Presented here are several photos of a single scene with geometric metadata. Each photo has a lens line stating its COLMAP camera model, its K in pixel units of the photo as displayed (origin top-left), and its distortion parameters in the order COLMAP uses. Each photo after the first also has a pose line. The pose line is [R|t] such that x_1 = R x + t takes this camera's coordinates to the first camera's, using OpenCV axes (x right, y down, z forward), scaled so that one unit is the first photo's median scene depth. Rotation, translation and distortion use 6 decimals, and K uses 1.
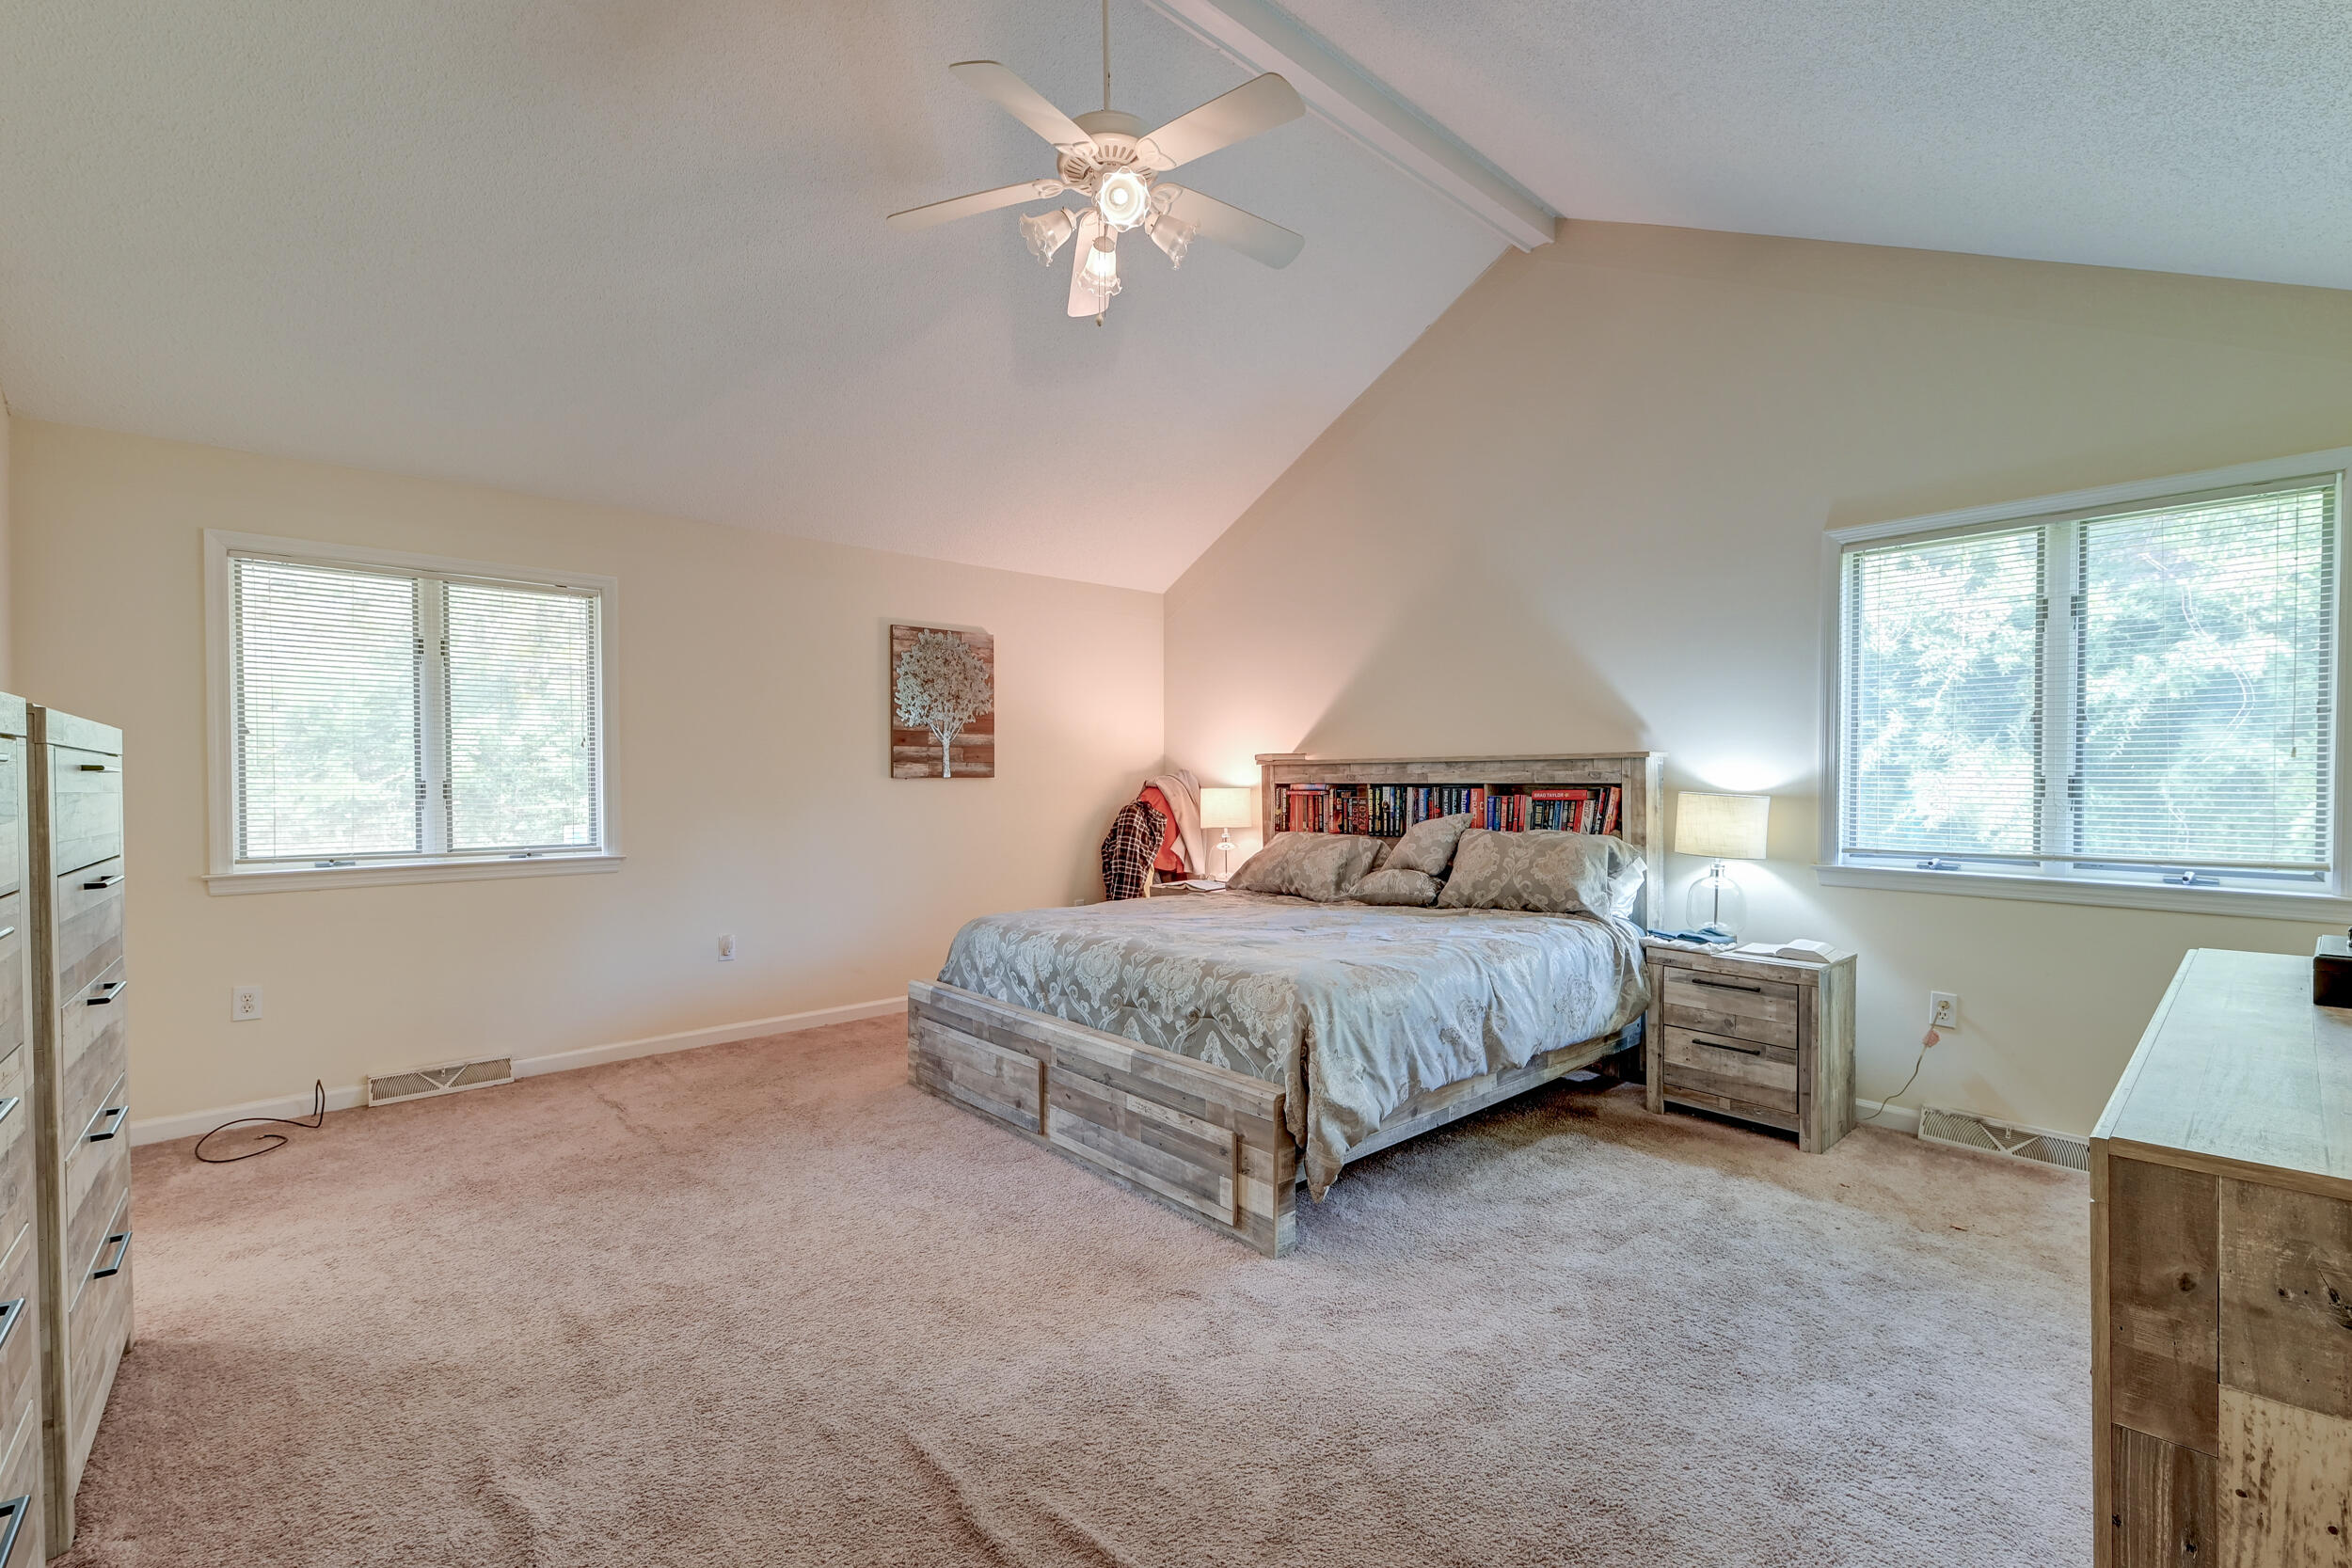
lens RADIAL K [[994.6, 0, 1174.2], [0, 994.6, 783.5], [0, 0, 1]] dist [0.021167, -0.010915]
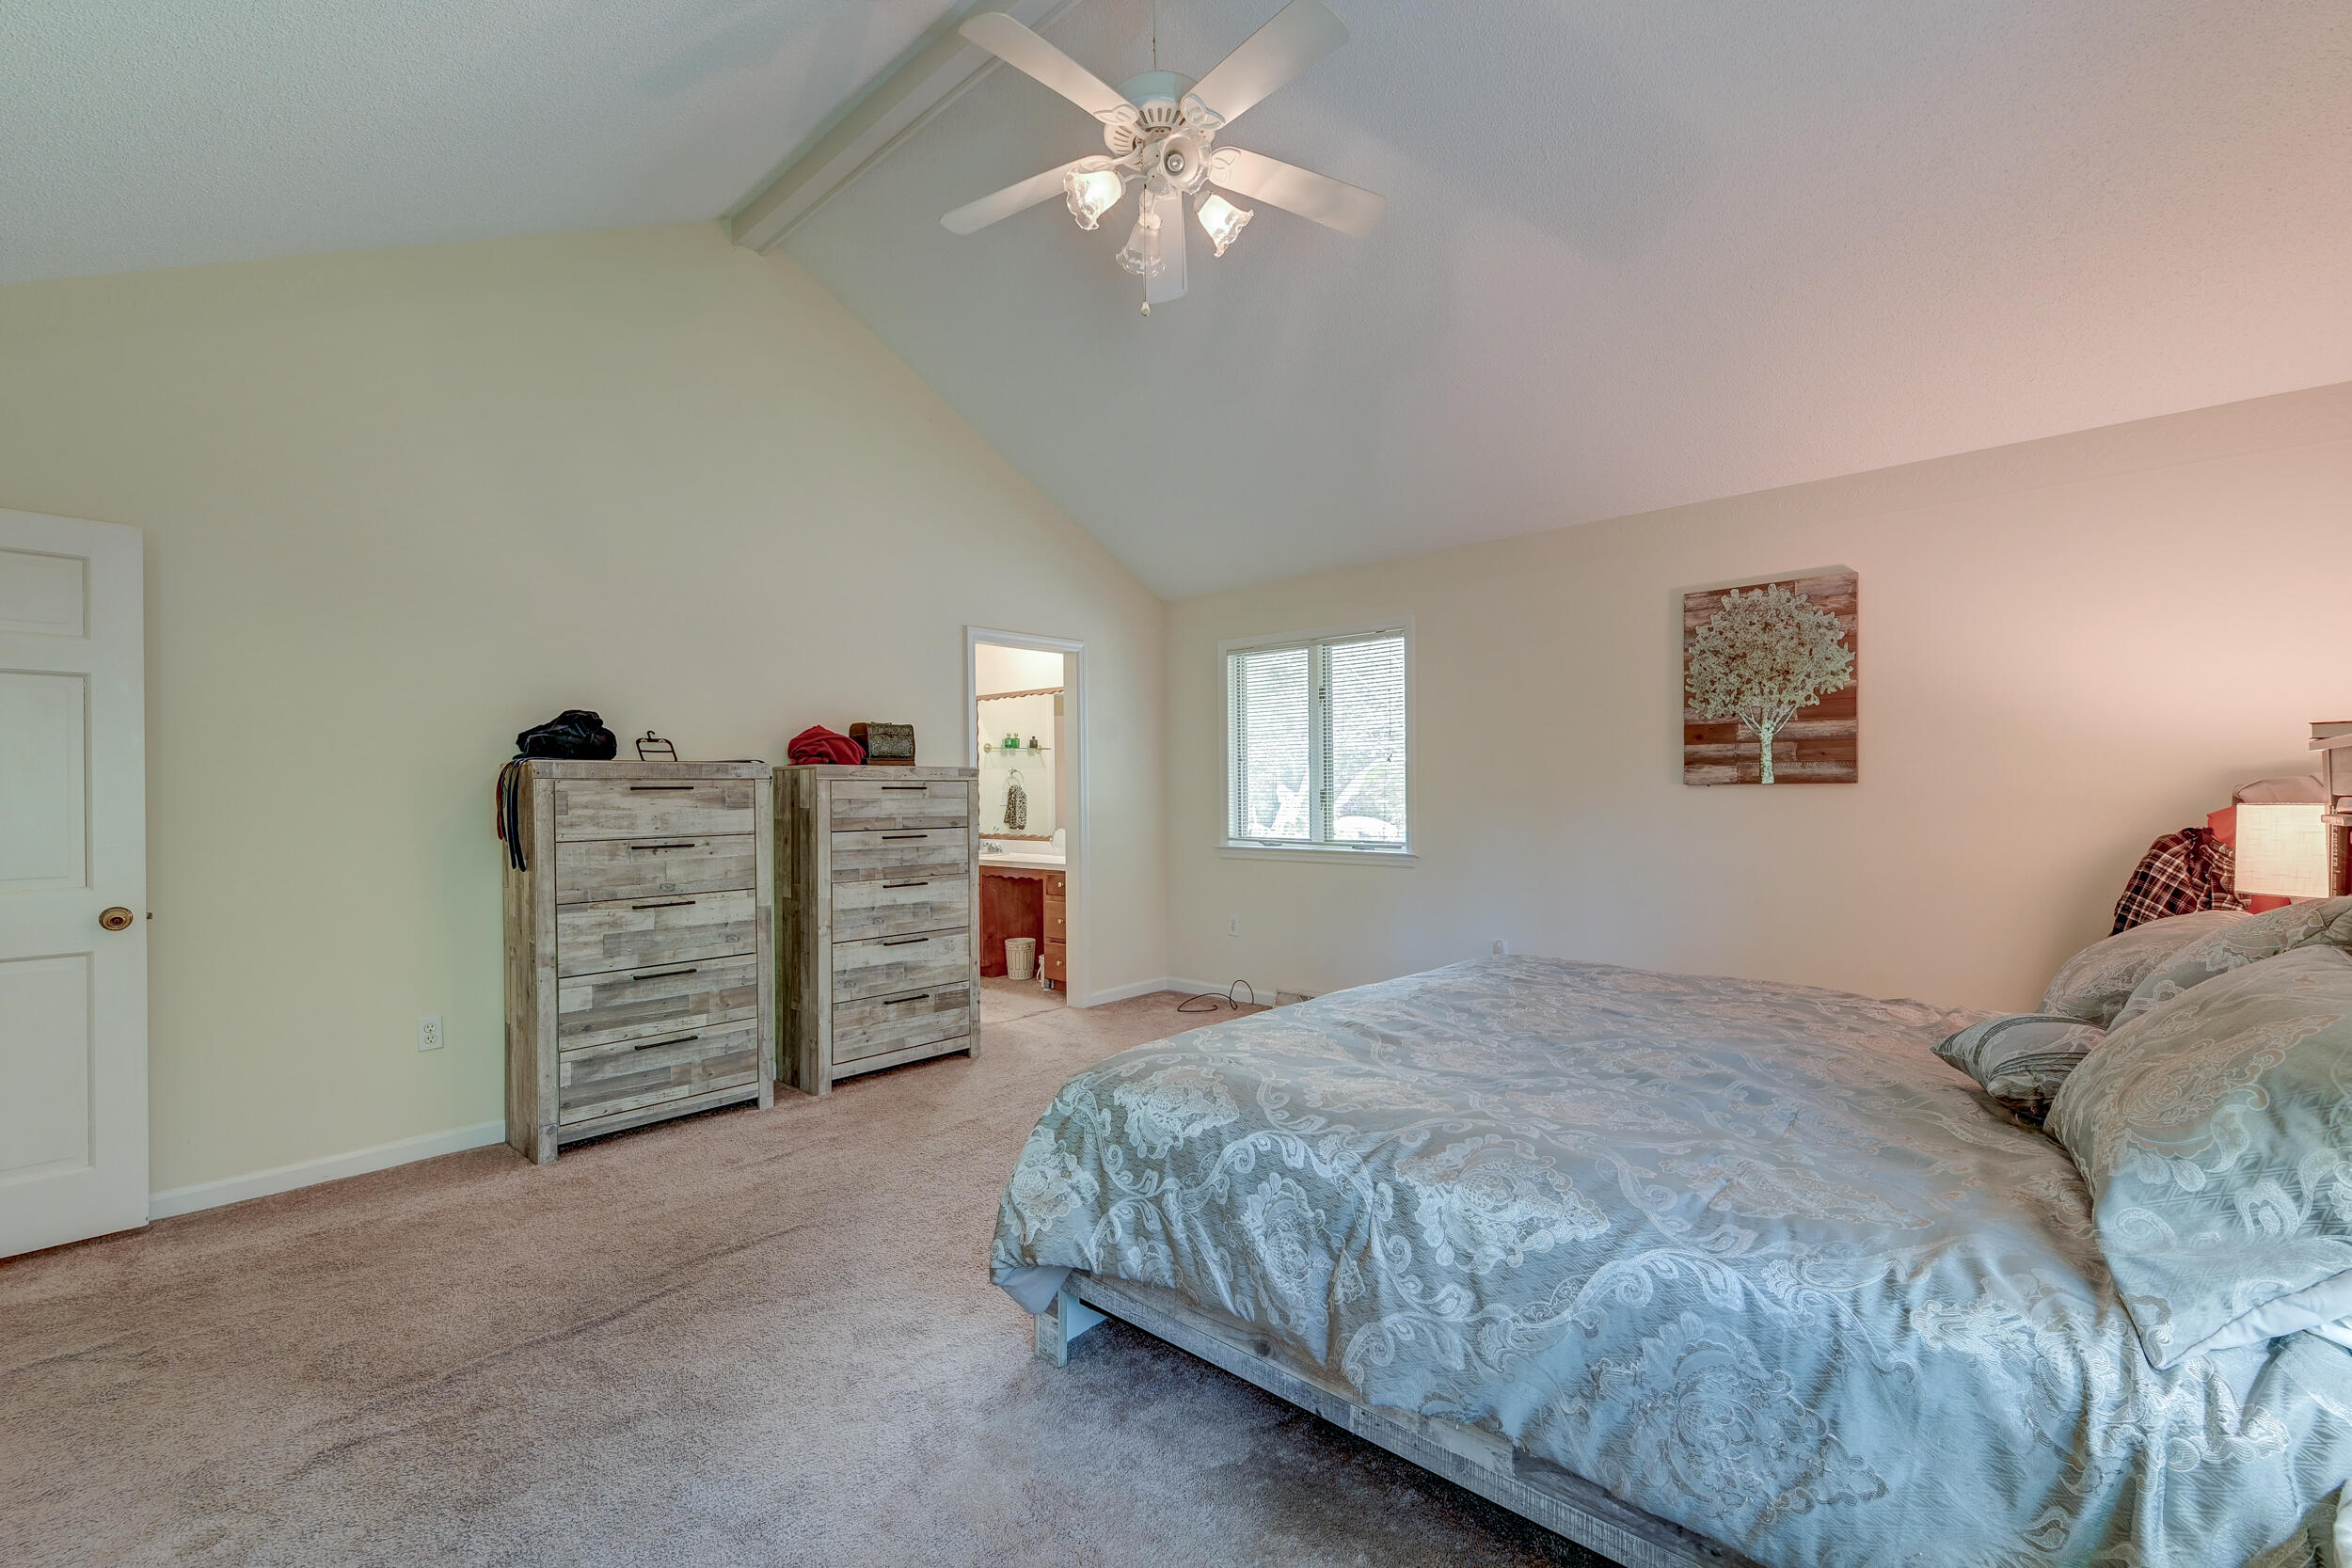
lens RADIAL K [[994.6, 0, 1174.2], [0, 994.6, 783.5], [0, 0, 1]] dist [0.021167, -0.010915]
pose [[0.110168, -0.002967, -0.993909, 0.463617], [0.004614, 0.999986, -0.002473, -0.006365], [0.993902, -0.004314, 0.110180, 0.487510]]
